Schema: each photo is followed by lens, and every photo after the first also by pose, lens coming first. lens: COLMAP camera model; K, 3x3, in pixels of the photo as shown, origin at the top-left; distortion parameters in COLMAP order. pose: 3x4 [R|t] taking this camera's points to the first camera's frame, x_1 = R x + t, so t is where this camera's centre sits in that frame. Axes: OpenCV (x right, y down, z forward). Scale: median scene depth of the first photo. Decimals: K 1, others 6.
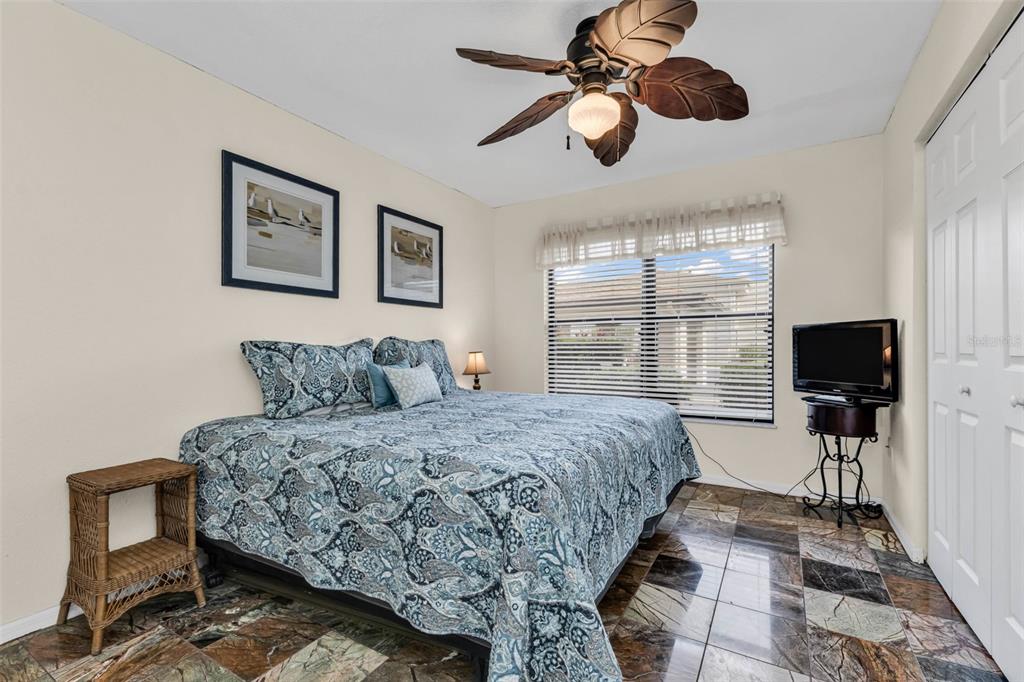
lens RADIAL K [[451.5, 0, 510.7], [0, 451.5, 325.9], [0, 0, 1]] dist [0.001136, -0.000301]
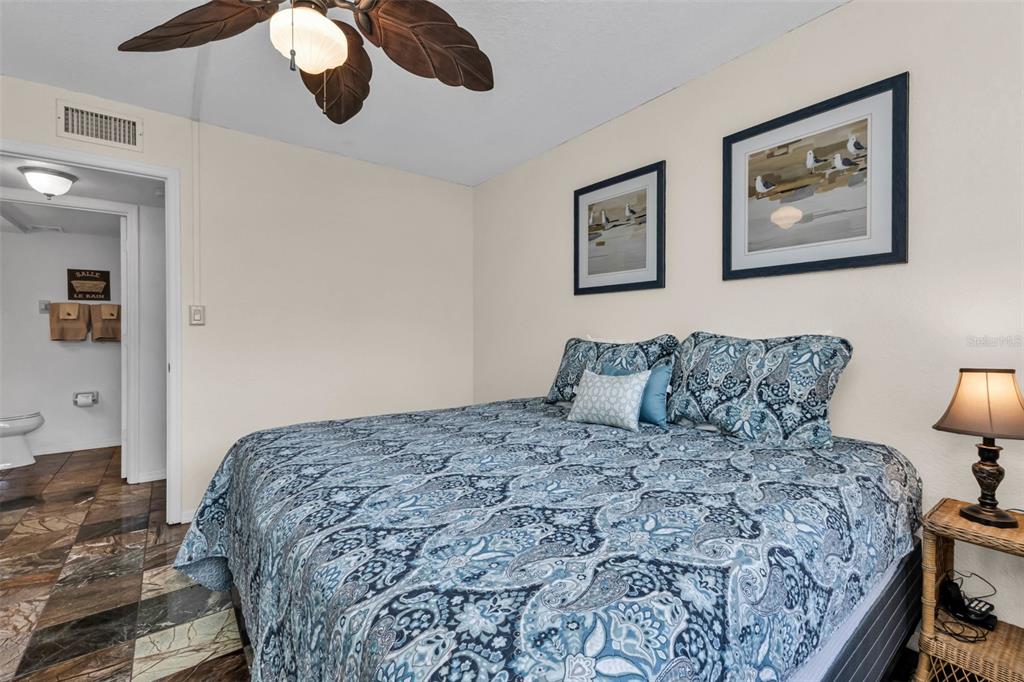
lens RADIAL K [[434.9, 0, 515.7], [0, 434.9, 338.0], [0, 0, 1]] dist [0.000074, 0.000097]
pose [[-0.364960, 0.012025, -0.930946, 0.490773], [0.039282, 0.999225, -0.002493, 0.025478], [0.930194, -0.037479, -0.365149, 1.053931]]
